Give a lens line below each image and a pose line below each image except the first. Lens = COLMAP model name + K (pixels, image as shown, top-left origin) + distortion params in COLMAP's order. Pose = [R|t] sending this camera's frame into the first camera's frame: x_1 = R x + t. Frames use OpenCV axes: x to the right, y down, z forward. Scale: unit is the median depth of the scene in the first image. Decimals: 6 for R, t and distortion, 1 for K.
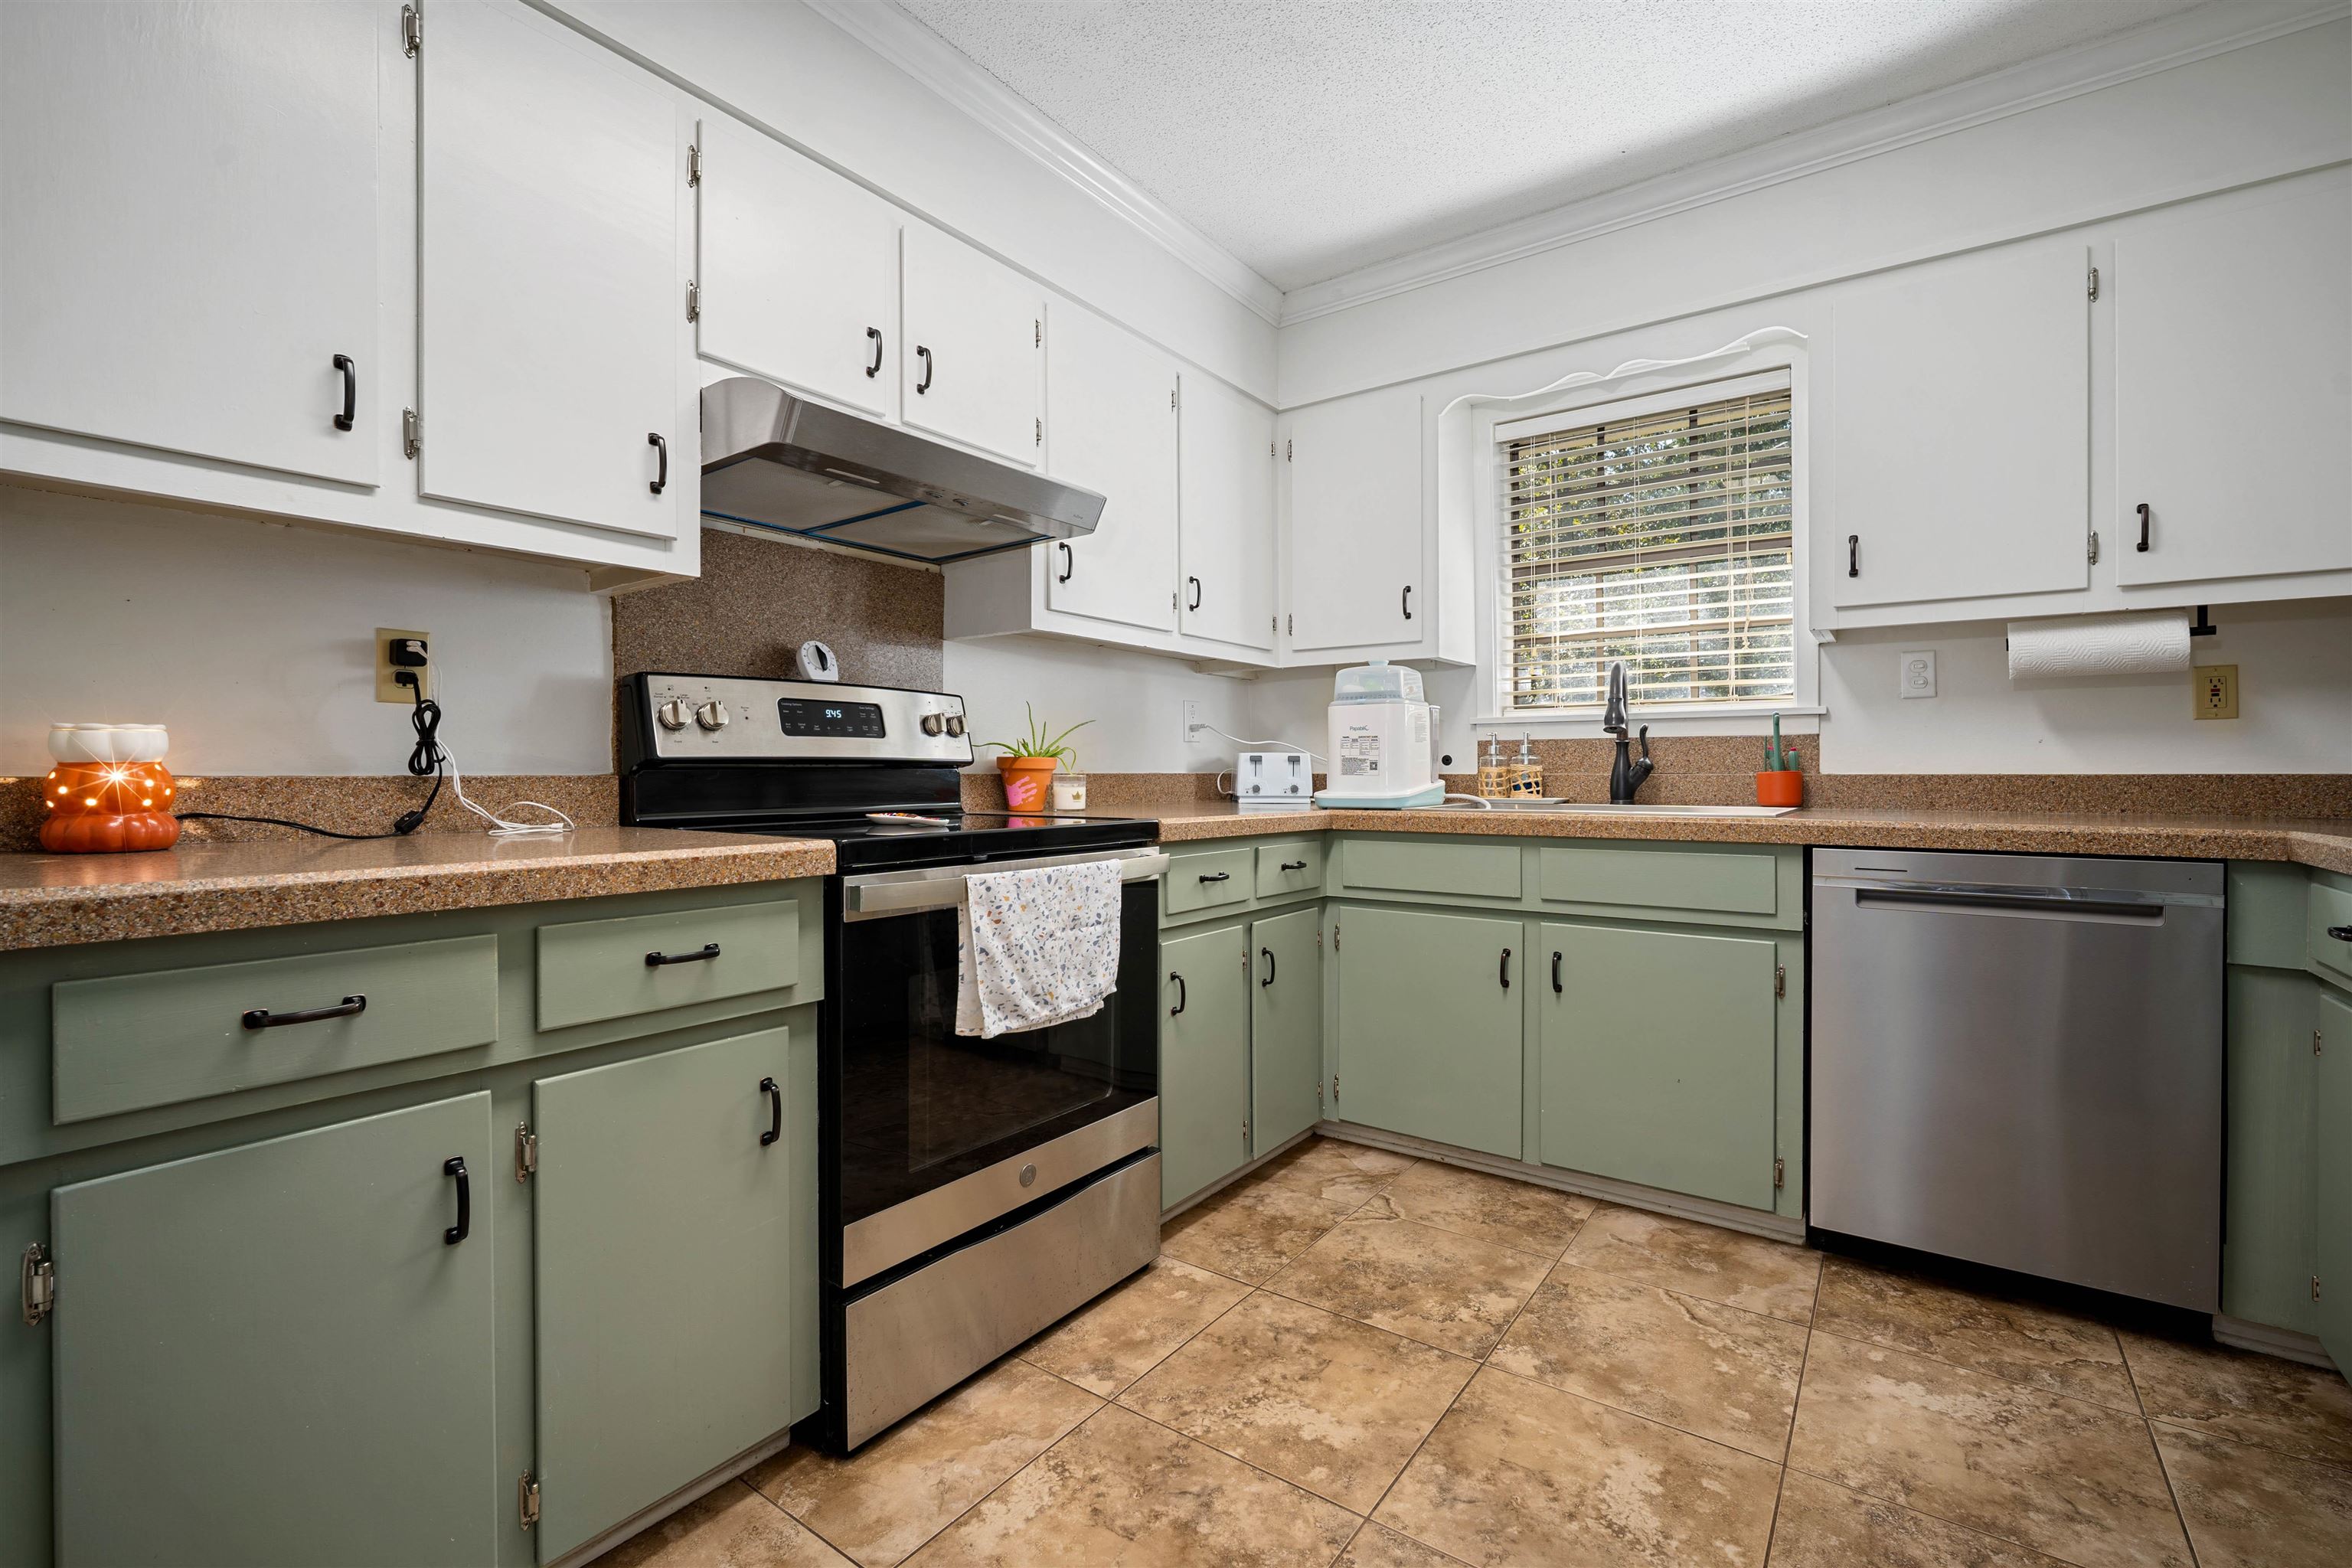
lens RADIAL K [[1028.8, 0, 1190.3], [0, 1028.8, 776.8], [0, 0, 1]] dist [-0.008045, 0.002574]
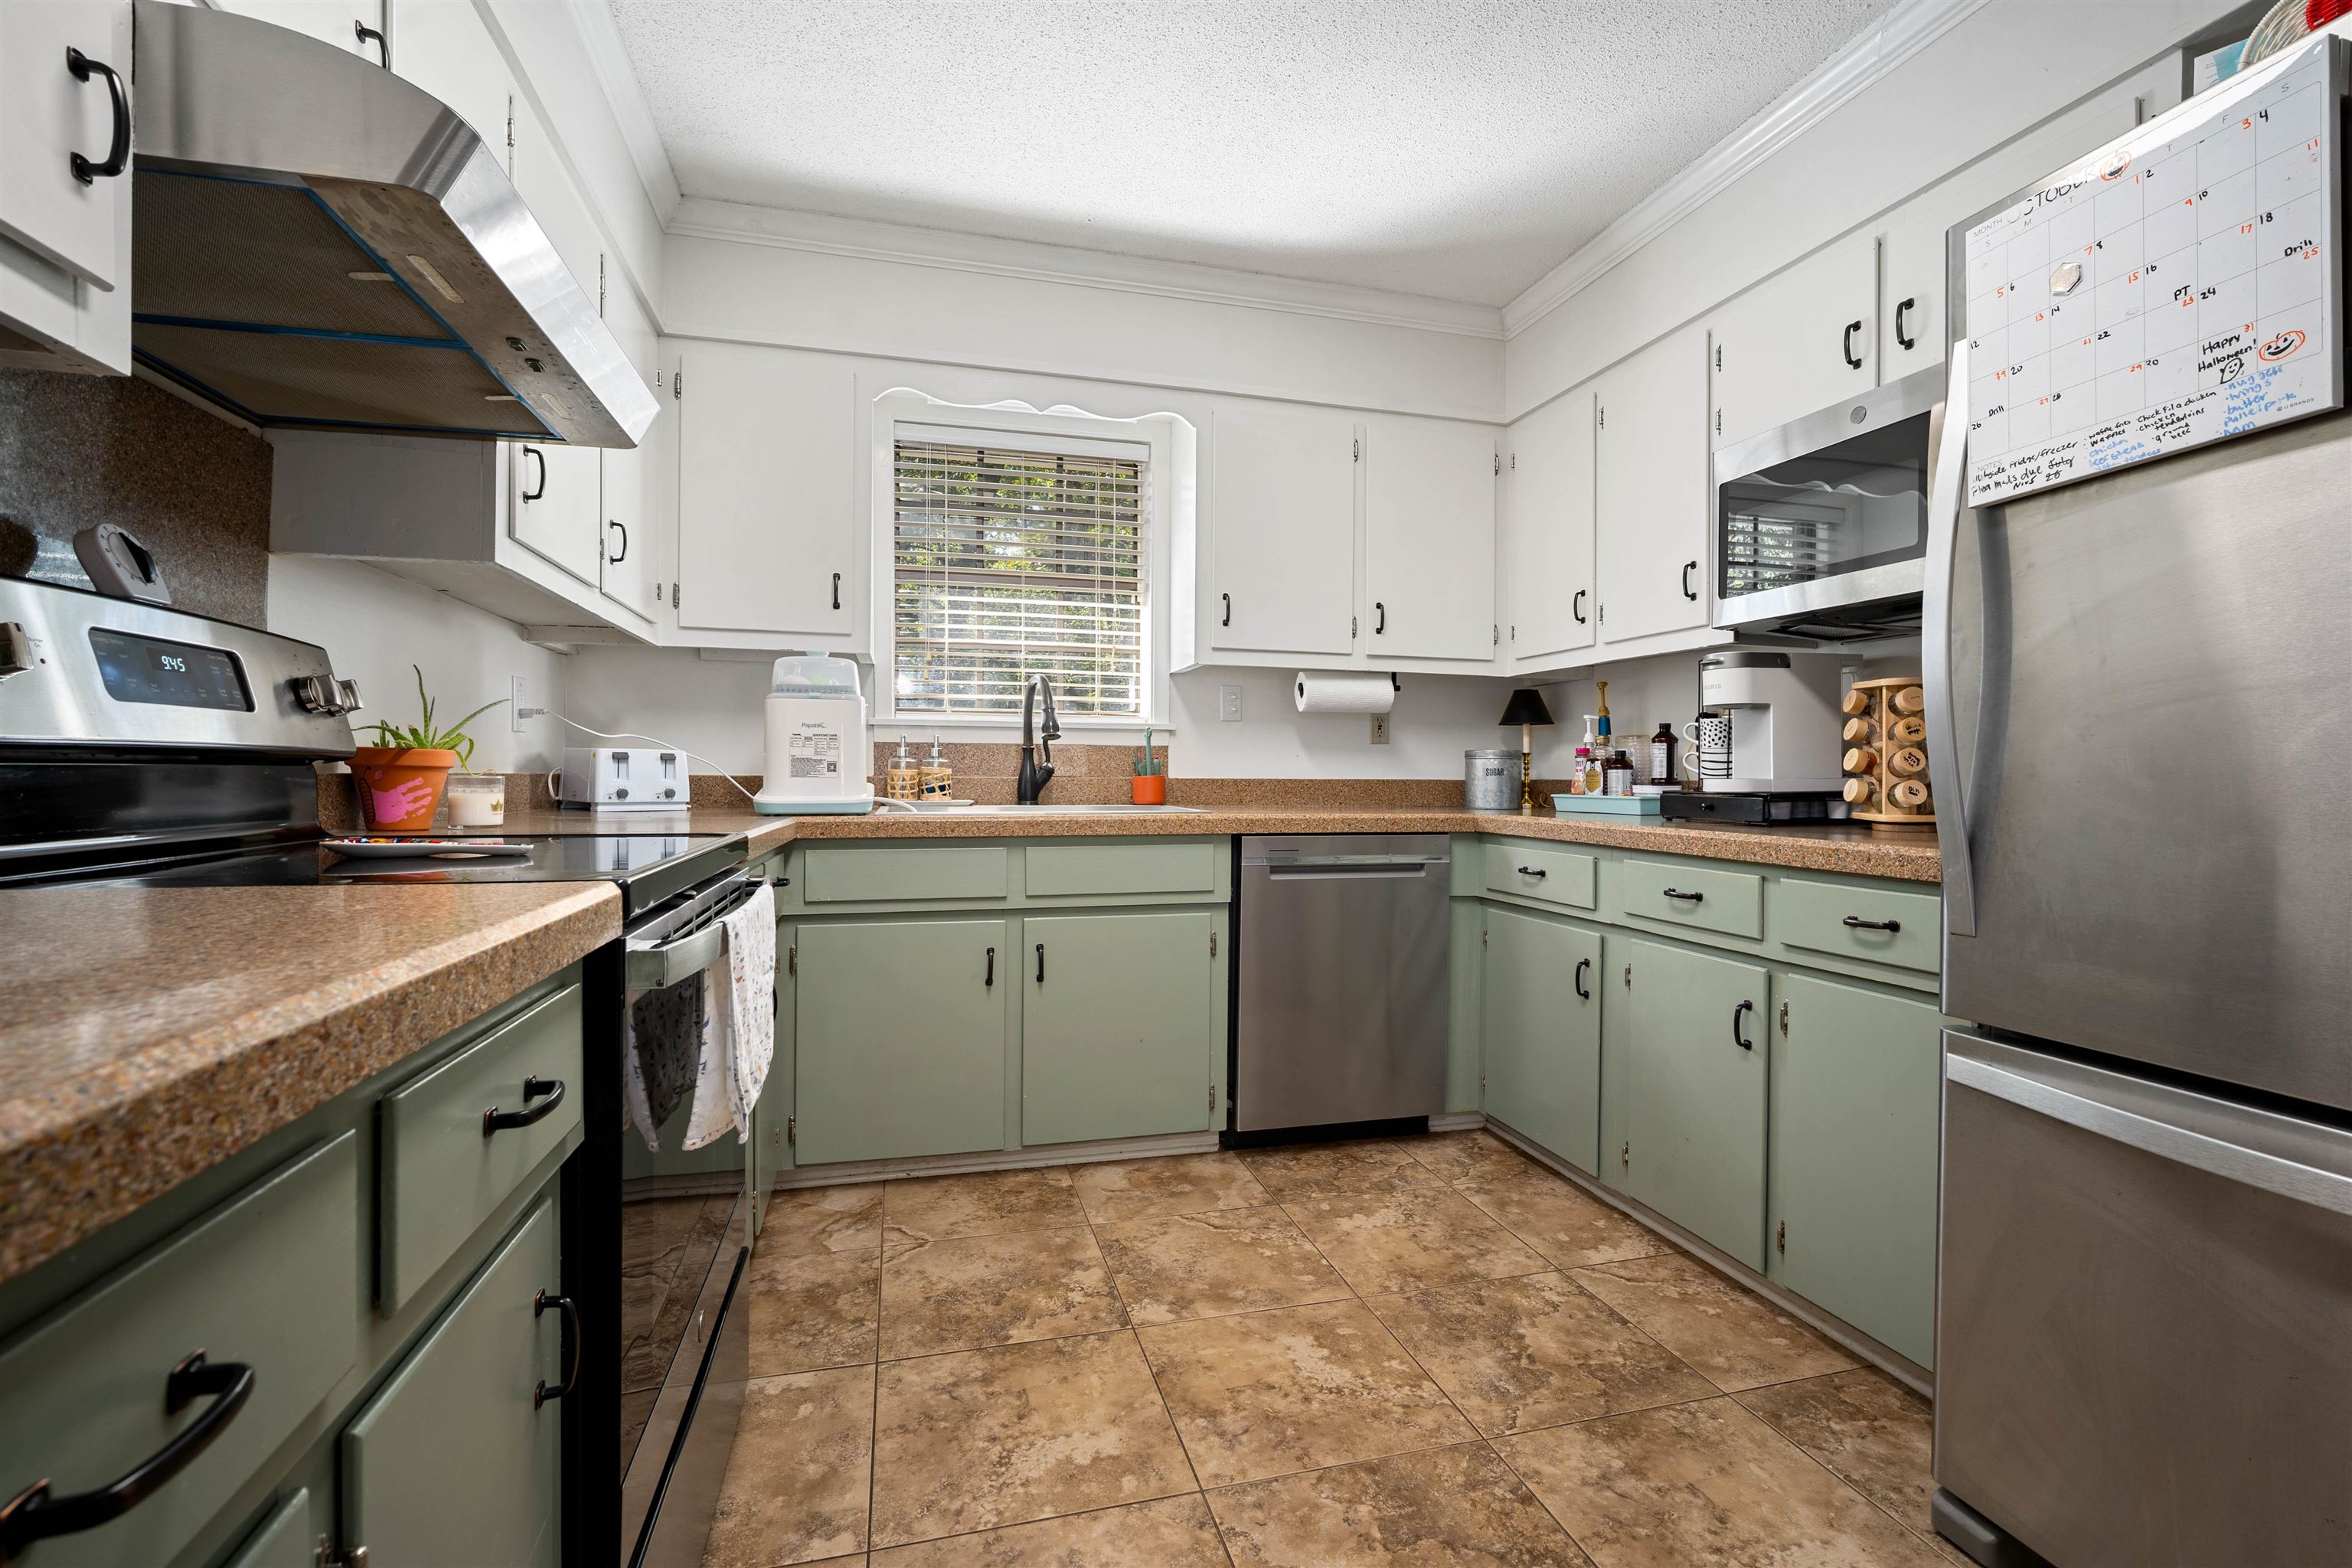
lens RADIAL K [[1028.8, 0, 1200.9], [0, 1028.8, 784.2], [0, 0, 1]] dist [-0.008045, 0.002574]
pose [[0.635221, -0.001337, 0.772330, -0.432158], [-0.003362, 0.999984, 0.004497, -0.001162], [-0.772324, -0.005453, 0.635206, 0.231907]]
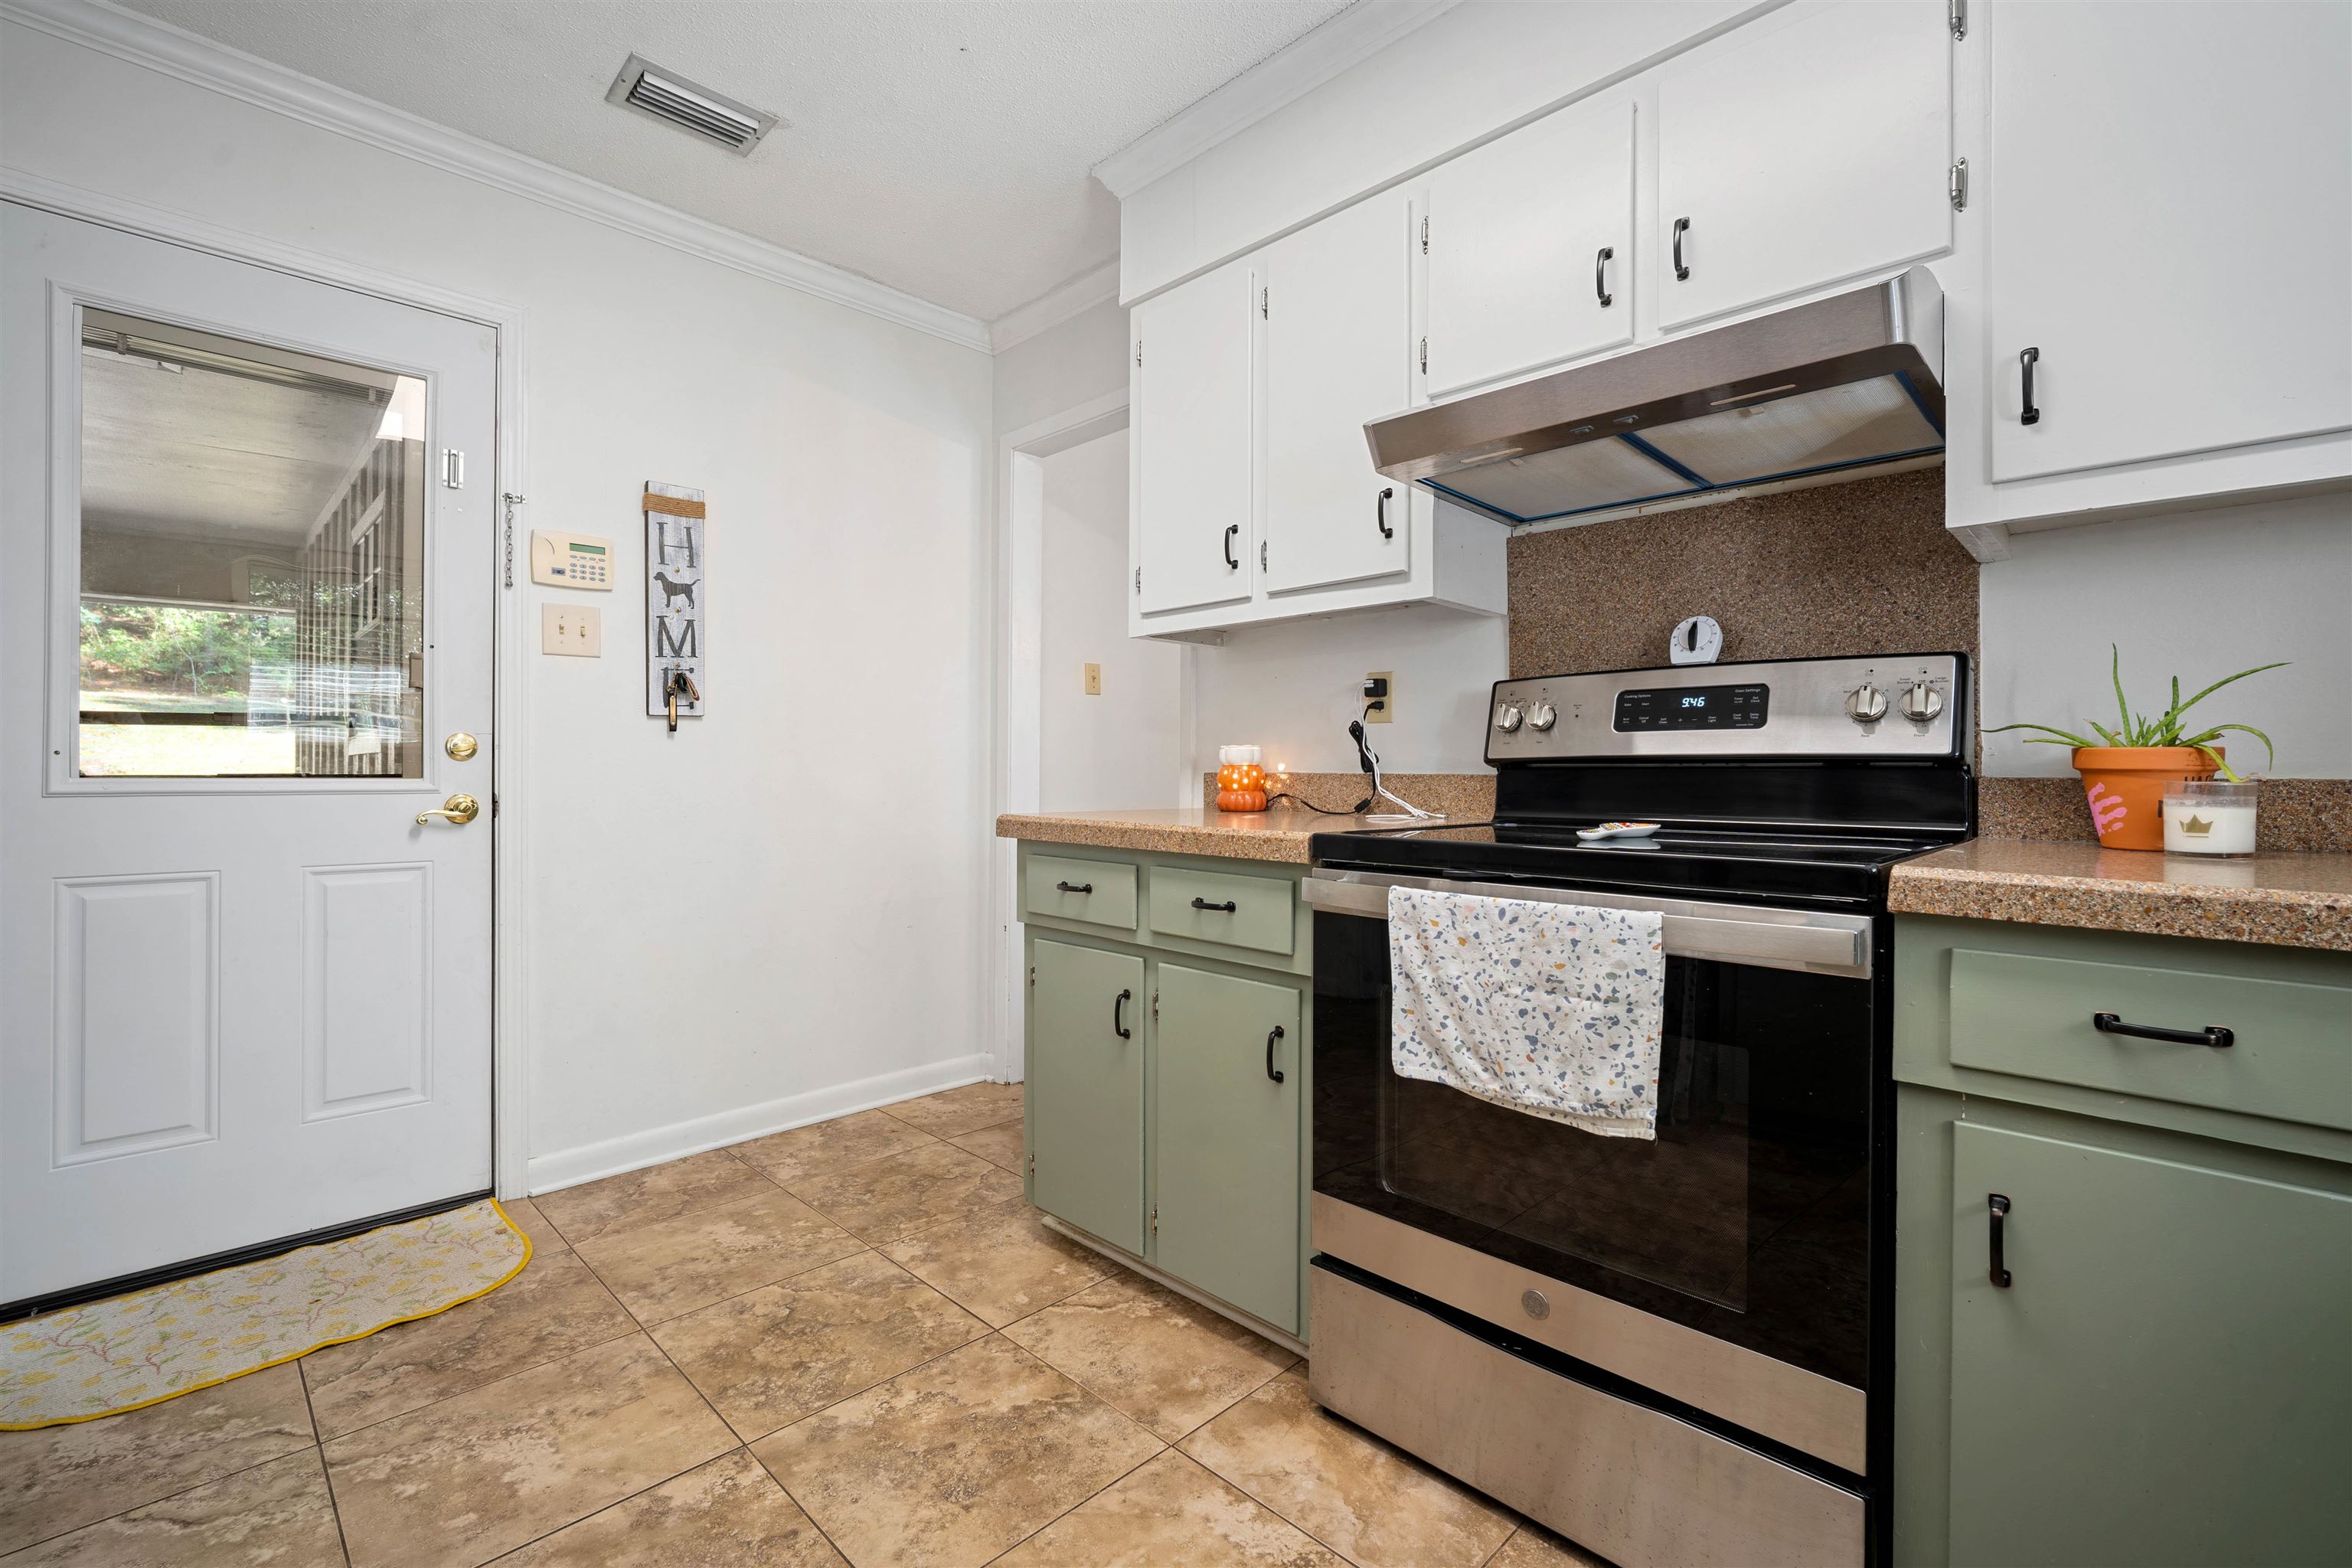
lens RADIAL K [[1028.8, 0, 1174.5], [0, 1028.8, 768.8], [0, 0, 1]] dist [-0.008045, 0.002574]
pose [[-0.162693, 0.000468, -0.986677, 0.548257], [-0.009080, 0.999957, 0.001971, -0.005831], [0.986635, 0.009280, -0.162681, 0.743138]]
